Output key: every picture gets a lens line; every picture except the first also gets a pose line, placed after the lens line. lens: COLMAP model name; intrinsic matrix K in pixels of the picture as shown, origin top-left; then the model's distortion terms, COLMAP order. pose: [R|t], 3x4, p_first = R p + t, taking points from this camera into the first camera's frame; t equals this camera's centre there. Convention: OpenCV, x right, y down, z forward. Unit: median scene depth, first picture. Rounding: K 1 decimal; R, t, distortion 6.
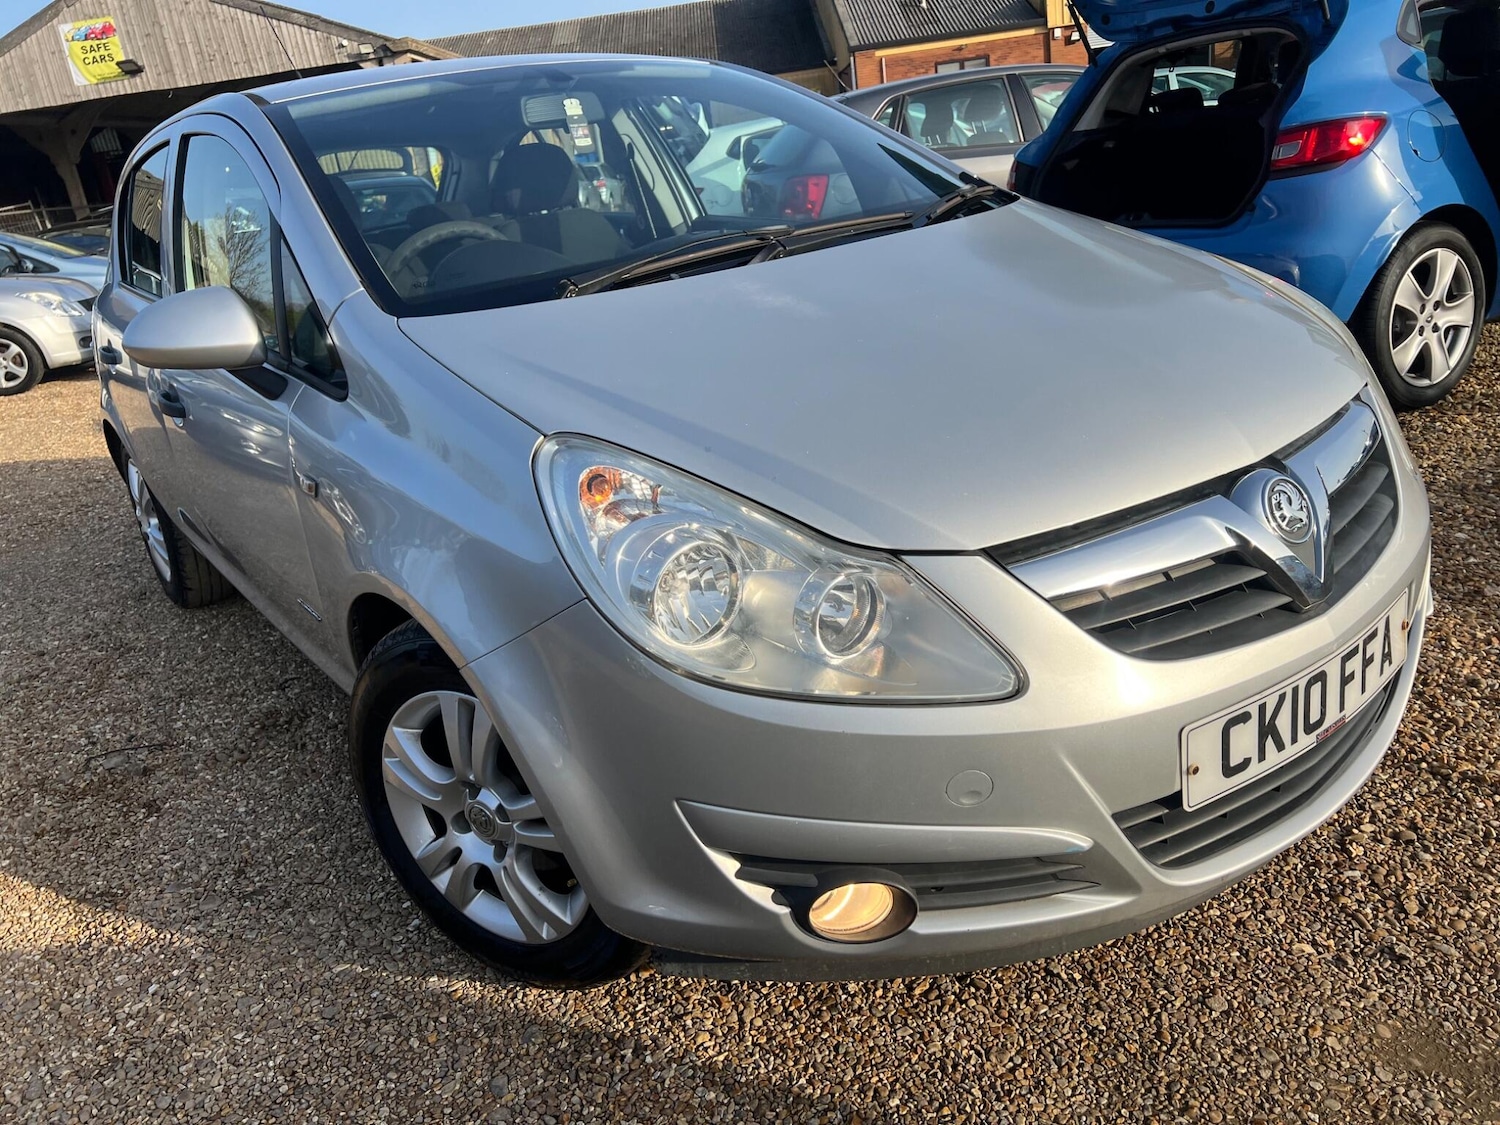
lens RADIAL K [[1128.2, 0, 740.9], [0, 1128.2, 555.7], [0, 0, 1]] dist [0.053772, -0.060048]
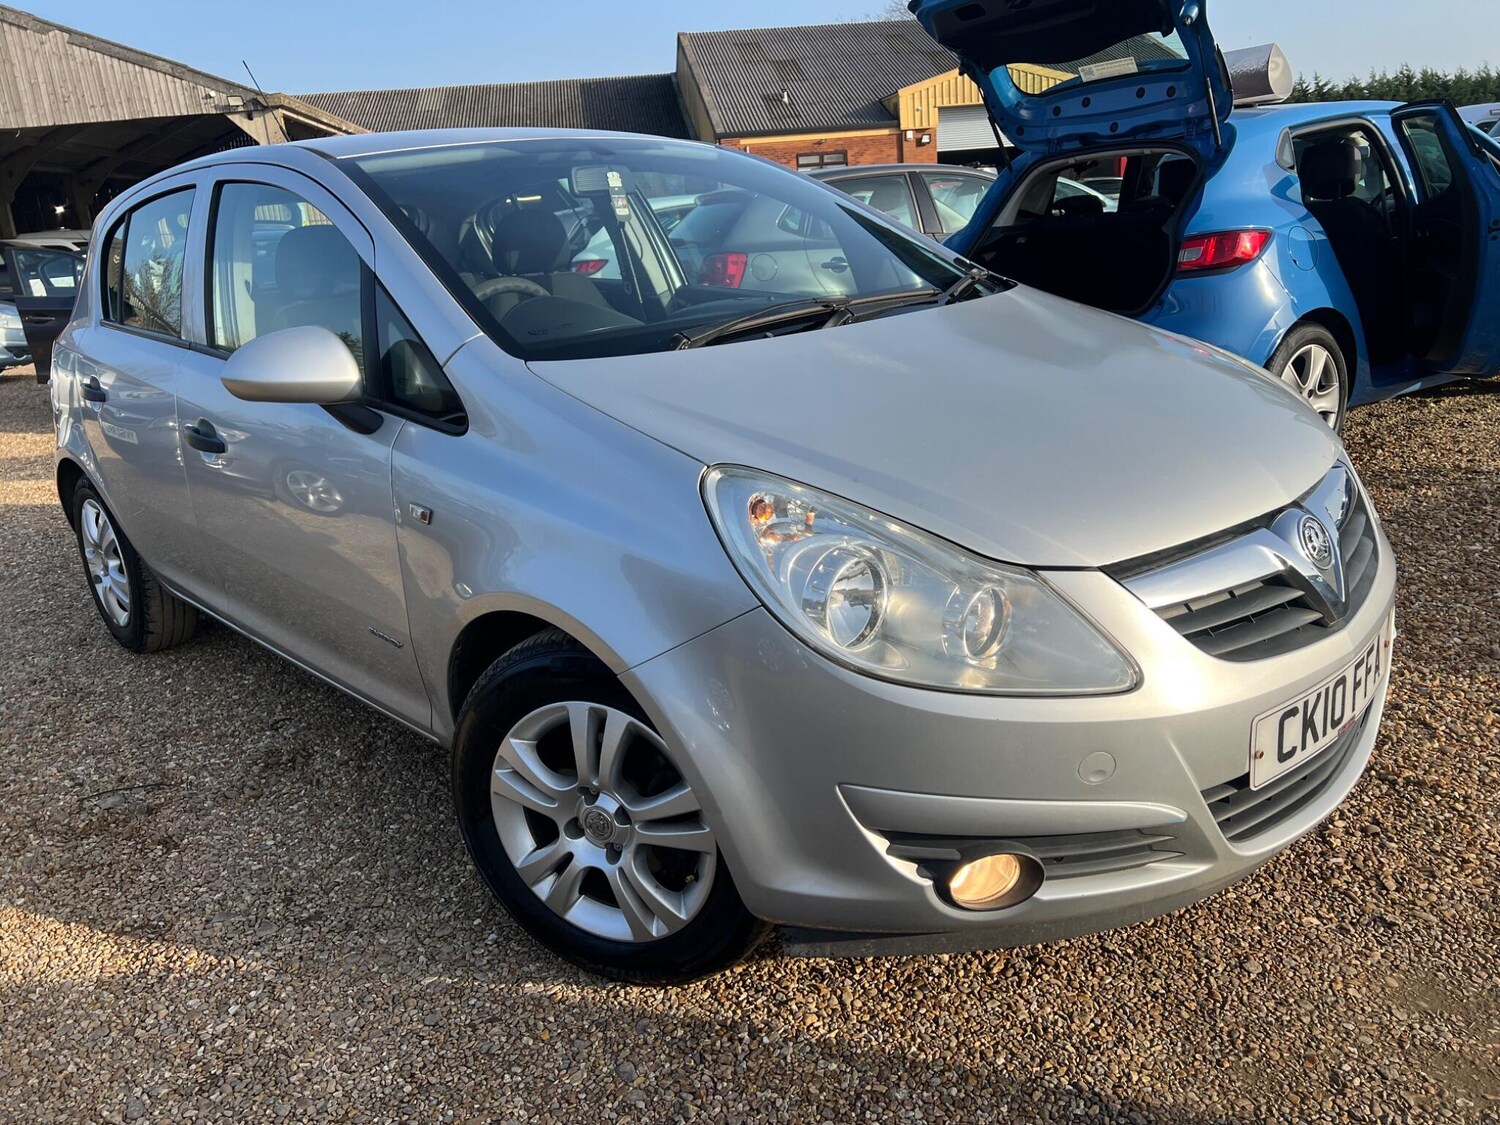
lens RADIAL K [[1128.2, 0, 756.1], [0, 1128.2, 550.8], [0, 0, 1]] dist [0.053772, -0.060048]
pose [[0.989669, 0.016490, 0.142421, -0.229889], [-0.006984, 0.997729, -0.066994, 0.043816], [-0.143202, 0.065307, 0.987536, -0.095337]]
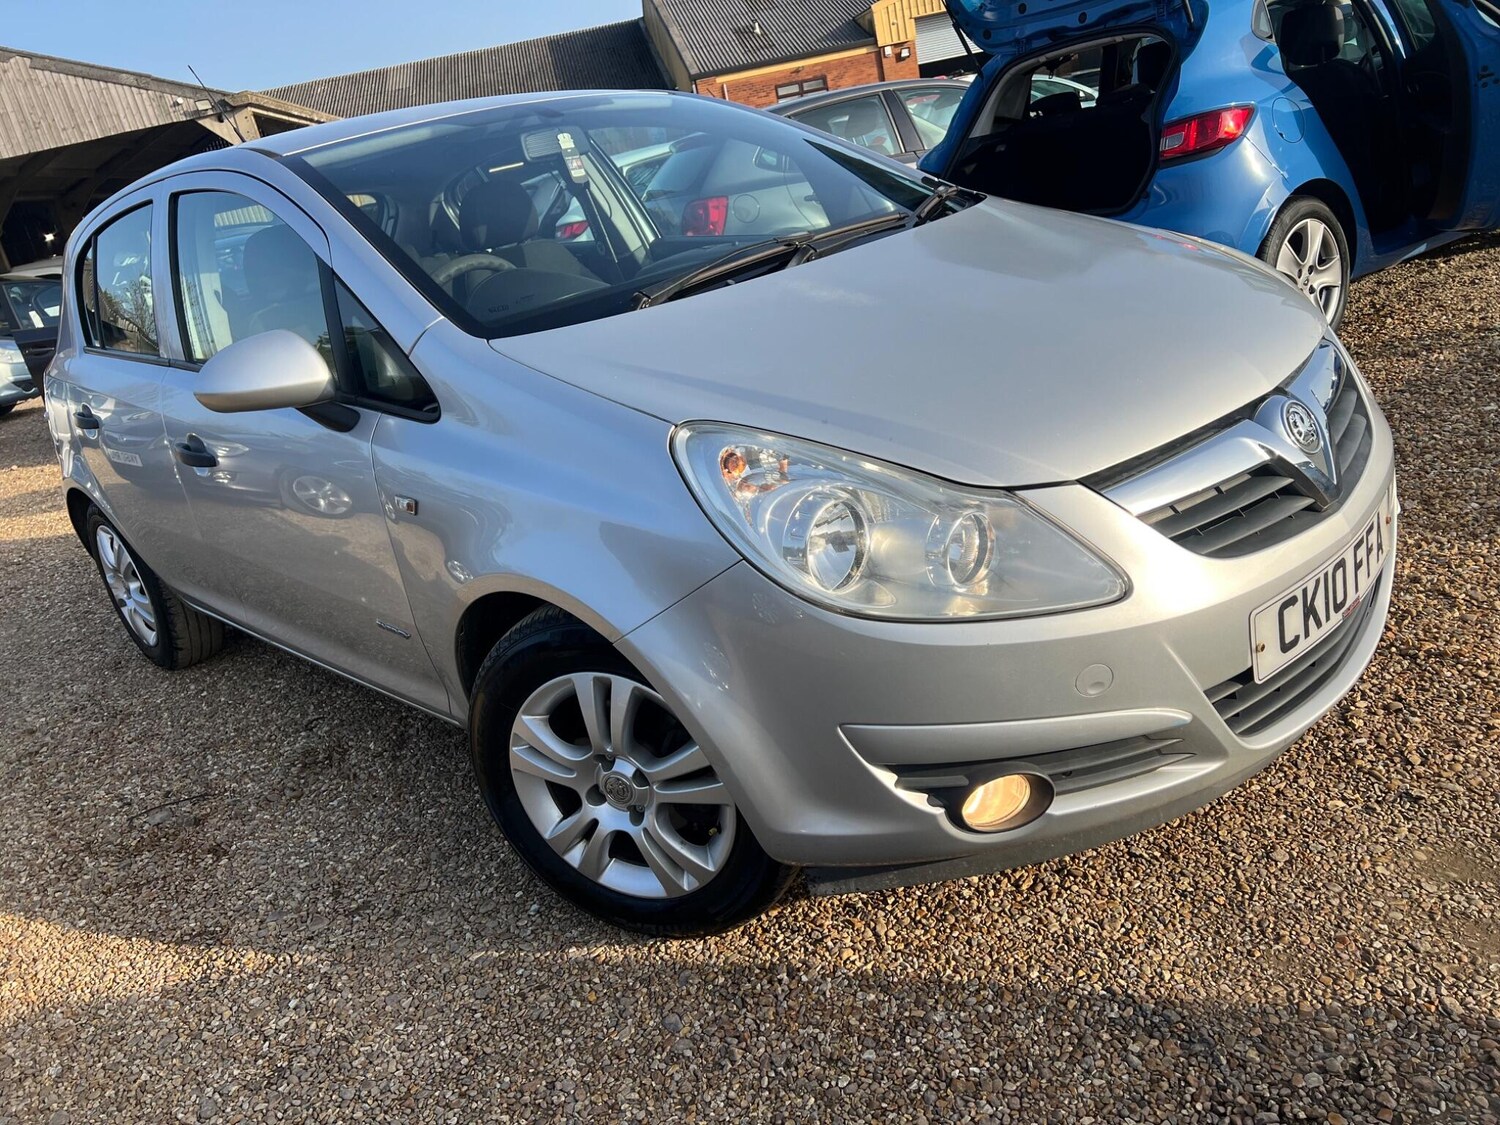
lens RADIAL K [[1128.2, 0, 757.9], [0, 1128.2, 558.3], [0, 0, 1]] dist [0.053772, -0.060048]
pose [[0.987590, -0.107418, 0.114574, -0.189960], [0.109657, 0.993879, -0.013403, 0.040285], [-0.112433, 0.025801, 0.993324, -0.098764]]
